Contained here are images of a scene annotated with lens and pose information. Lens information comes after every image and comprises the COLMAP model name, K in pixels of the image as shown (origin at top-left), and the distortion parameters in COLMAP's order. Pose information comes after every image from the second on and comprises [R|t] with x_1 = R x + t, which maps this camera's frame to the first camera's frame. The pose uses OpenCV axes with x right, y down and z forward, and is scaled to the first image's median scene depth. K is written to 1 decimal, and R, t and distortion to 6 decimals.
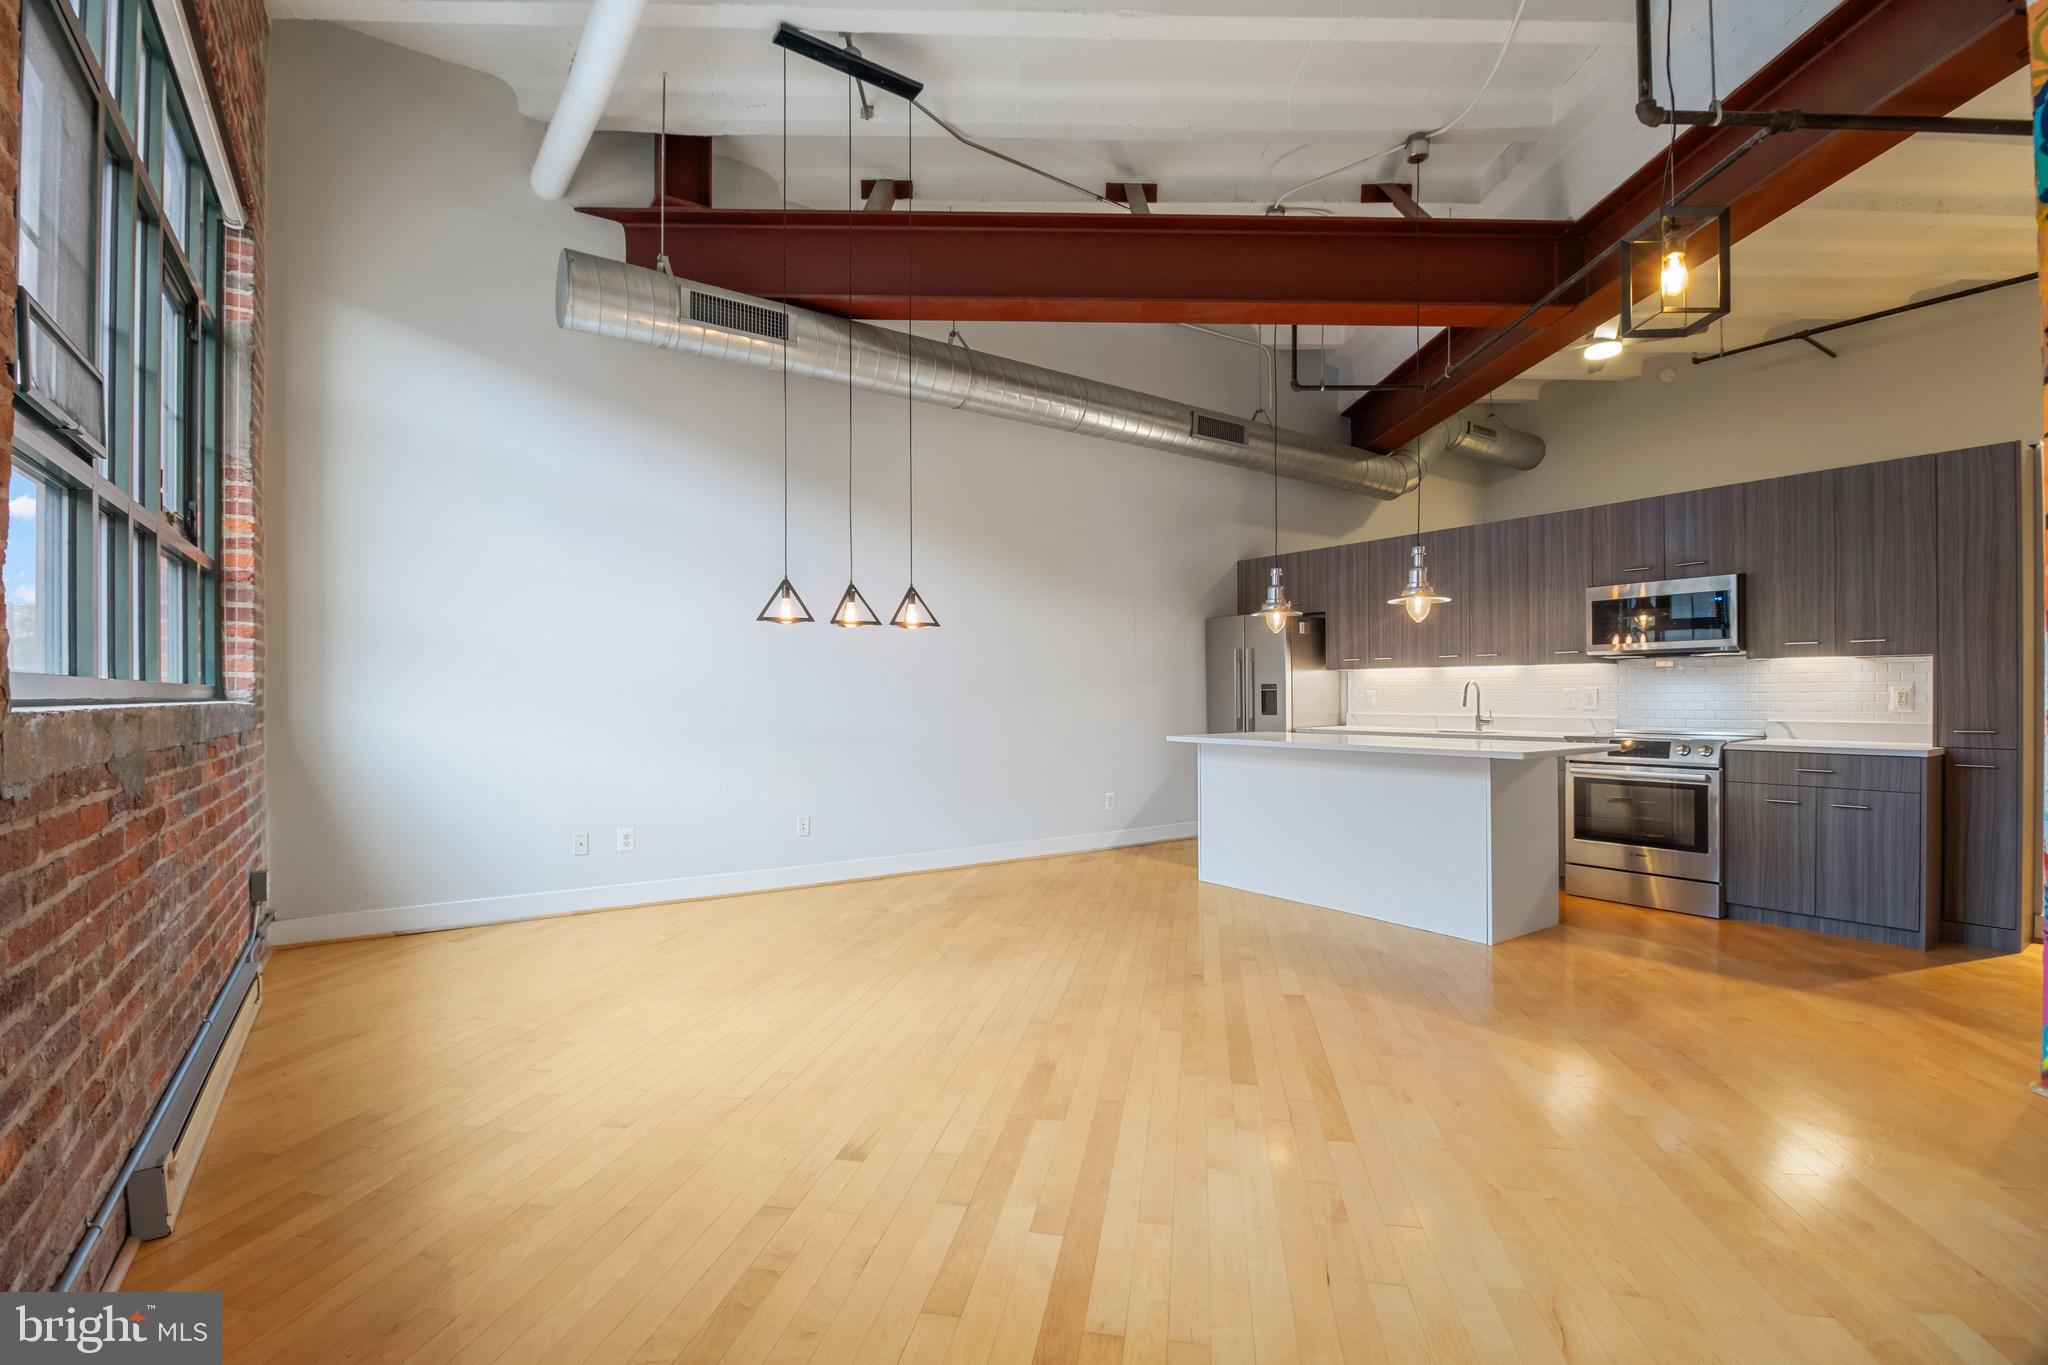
lens RADIAL K [[925.4, 0, 1031.0], [0, 925.4, 707.5], [0, 0, 1]] dist [-0.010138, -0.005900]
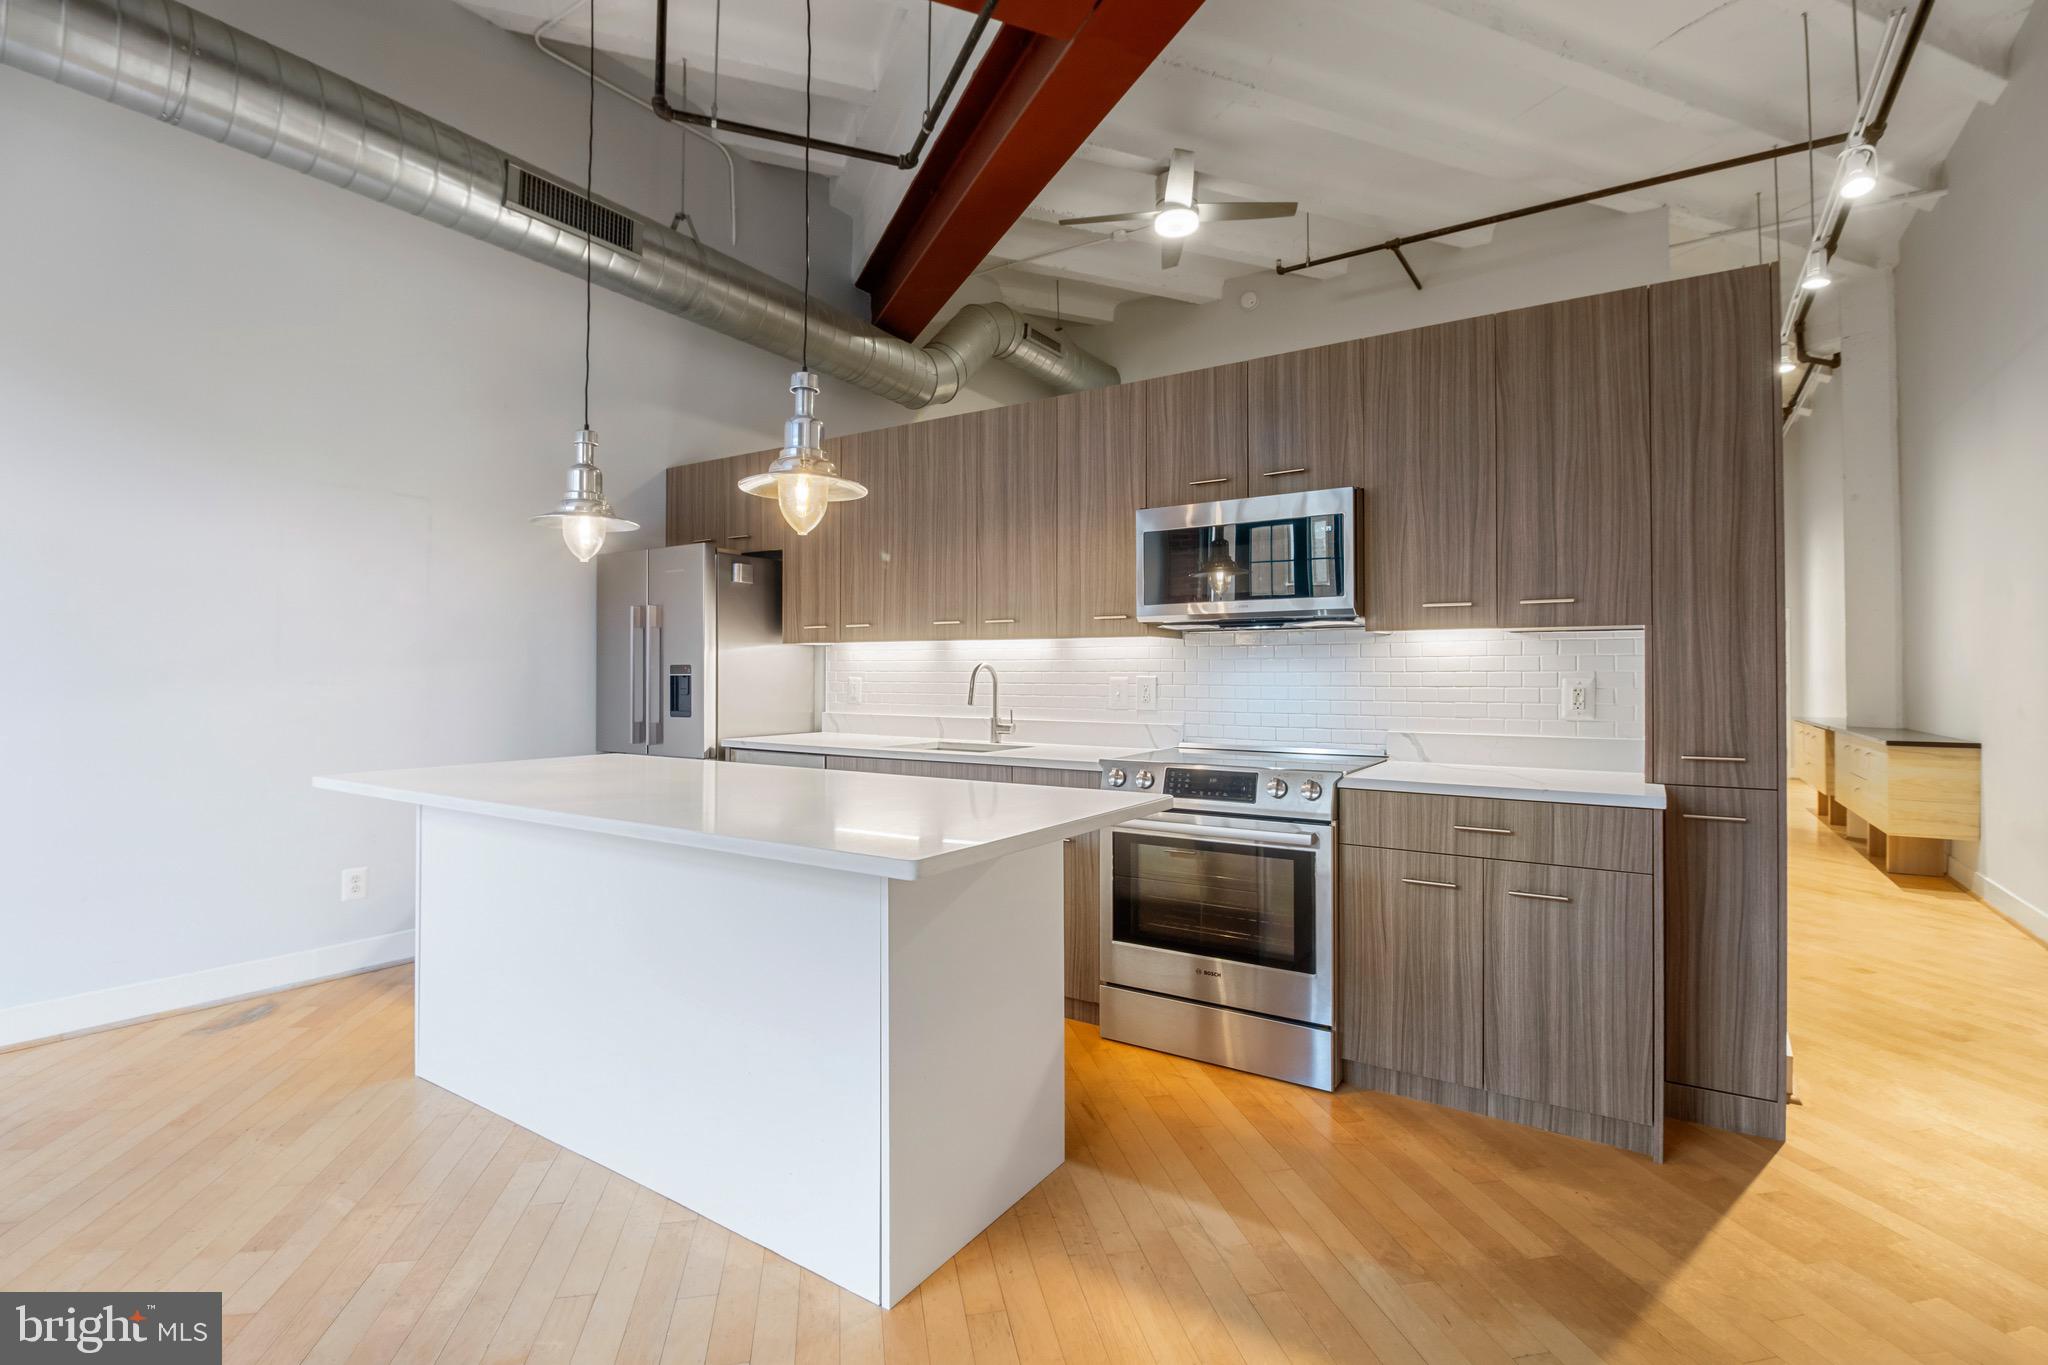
lens RADIAL K [[925.4, 0, 1024.0], [0, 925.4, 681.1], [0, 0, 1]] dist [-0.010138, -0.005900]
pose [[0.931960, 0.007667, 0.362479, 0.352211], [-0.003524, 0.999921, -0.012089, -0.012169], [-0.362543, 0.009989, 0.931913, 0.517896]]
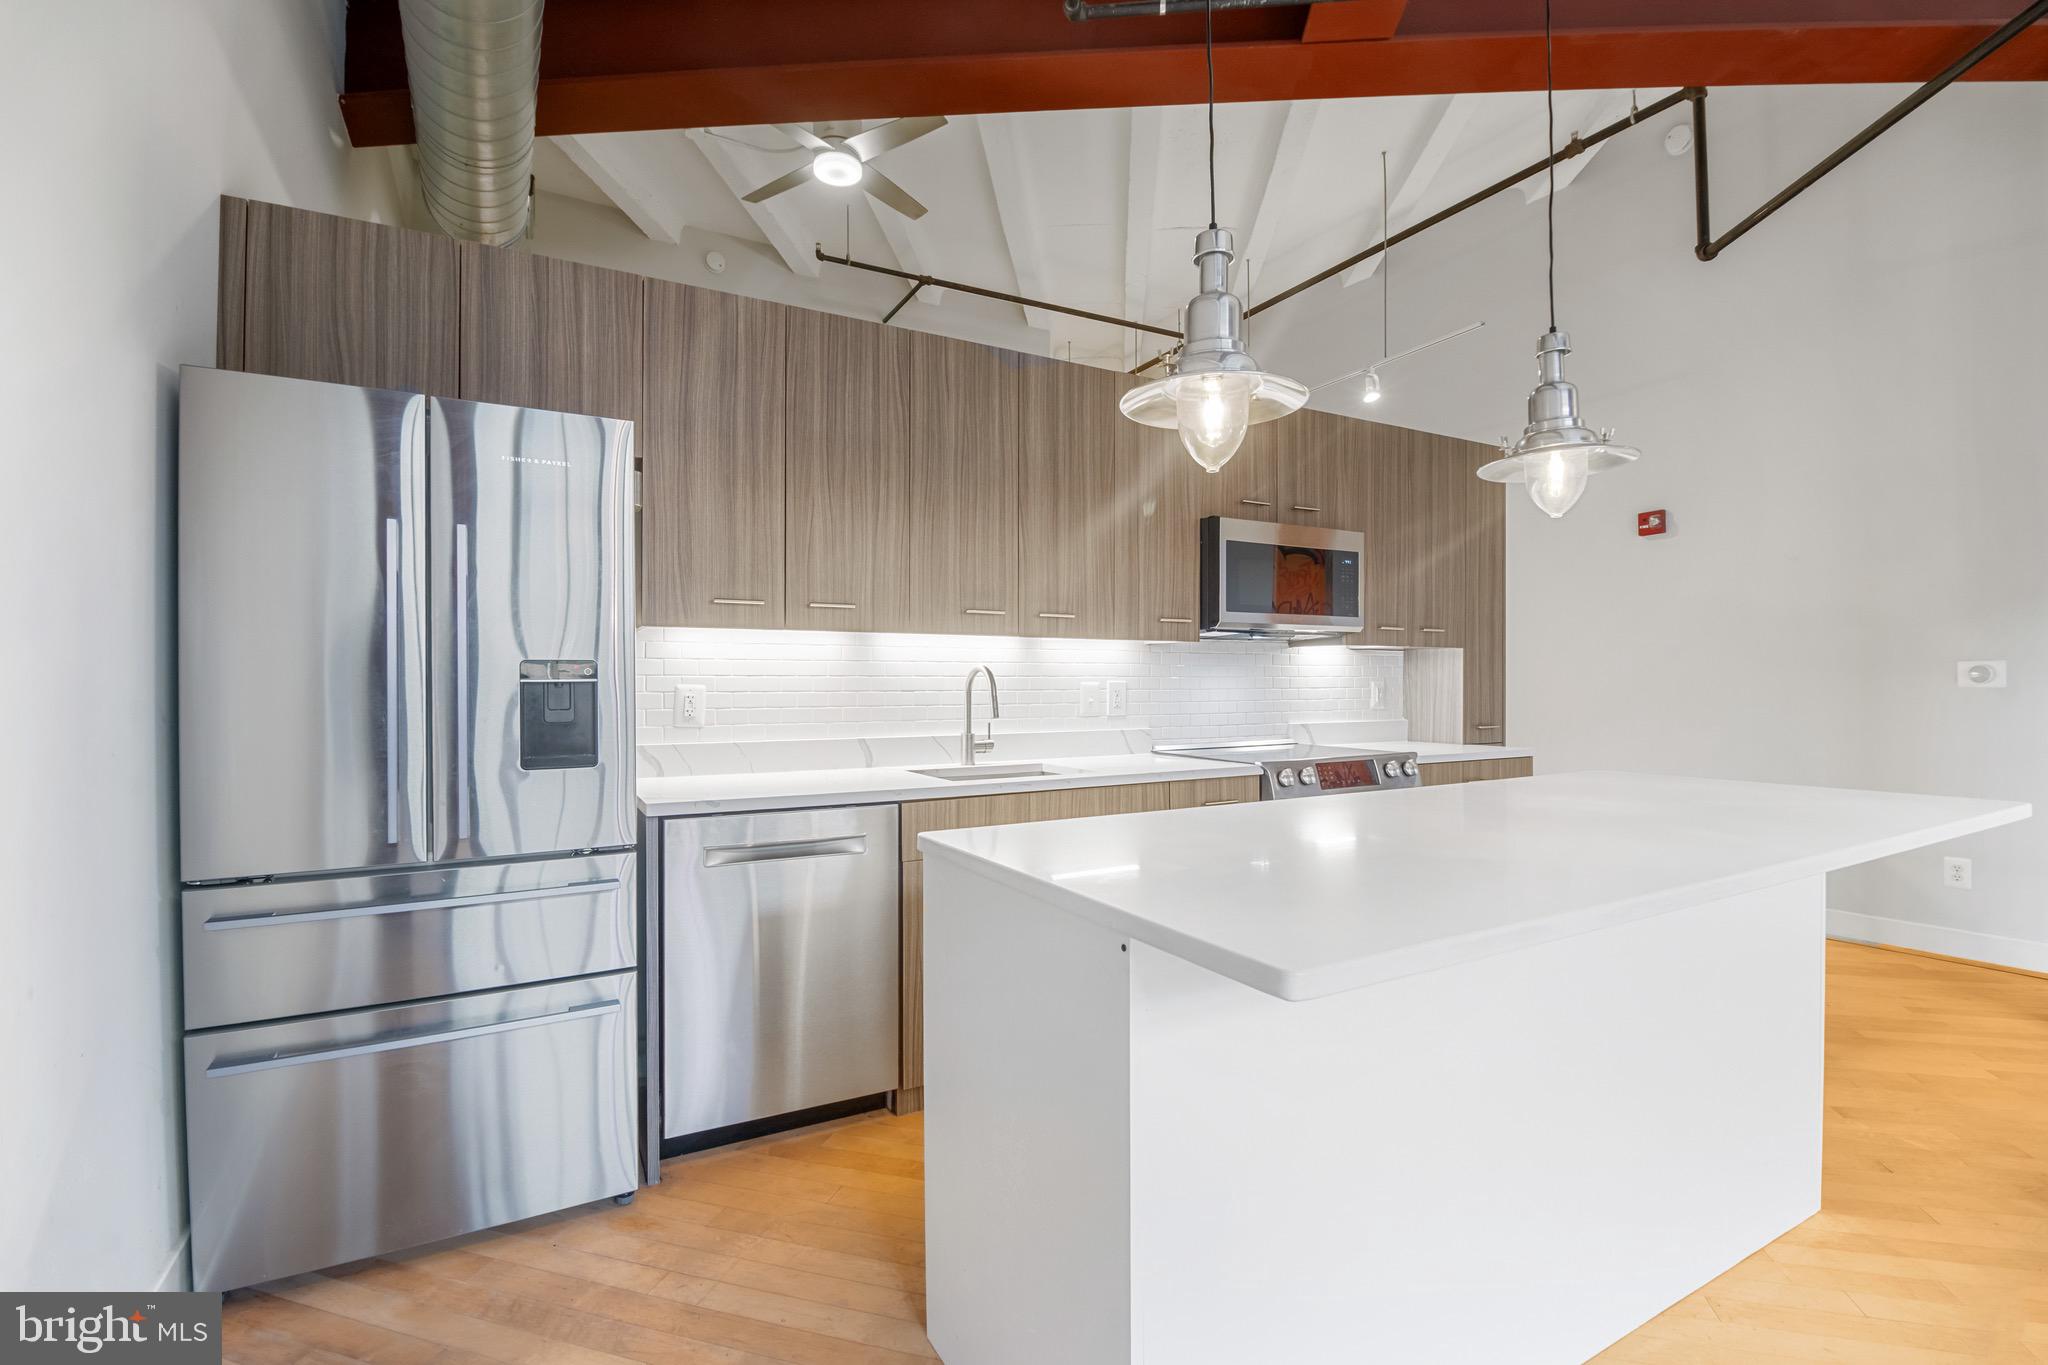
lens RADIAL K [[1007.9, 0, 1034.4], [0, 1007.9, 673.1], [0, 0, 1]] dist [-0.004065, -0.000223]
pose [[0.083585, 0.004219, 0.996492, -0.073330], [0.009557, 0.999942, -0.005035, -0.027622], [-0.996455, 0.009945, 0.083540, 1.179251]]
